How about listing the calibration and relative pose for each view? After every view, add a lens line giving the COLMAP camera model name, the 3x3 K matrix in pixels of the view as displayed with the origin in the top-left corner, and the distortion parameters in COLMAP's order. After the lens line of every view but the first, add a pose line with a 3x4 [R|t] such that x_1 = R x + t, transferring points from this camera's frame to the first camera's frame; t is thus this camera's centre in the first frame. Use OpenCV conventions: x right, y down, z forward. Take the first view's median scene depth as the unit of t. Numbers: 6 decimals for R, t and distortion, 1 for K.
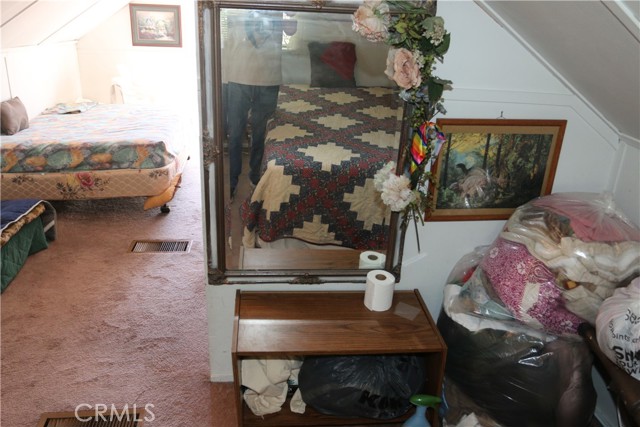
lens RADIAL K [[499.5, 0, 319.6], [0, 499.5, 216.7], [0, 0, 1]] dist [-0.079623, 0.038346]
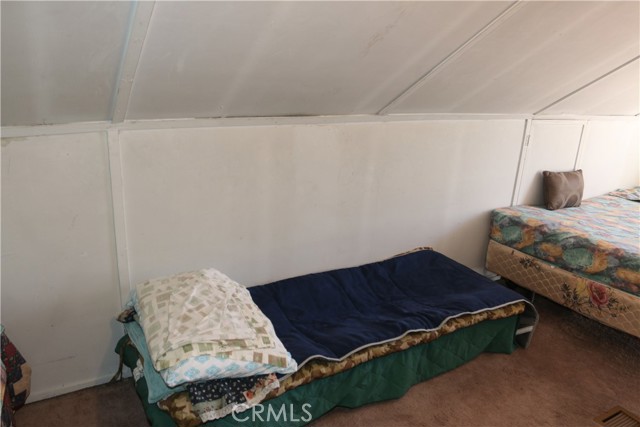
lens RADIAL K [[499.5, 0, 315.8], [0, 499.5, 208.9], [0, 0, 1]] dist [-0.079623, 0.038346]
pose [[0.398114, 0.254339, -0.881372, -0.026480], [-0.376508, 0.921443, 0.095835, -0.105558], [0.836509, 0.293691, 0.462600, 0.261859]]
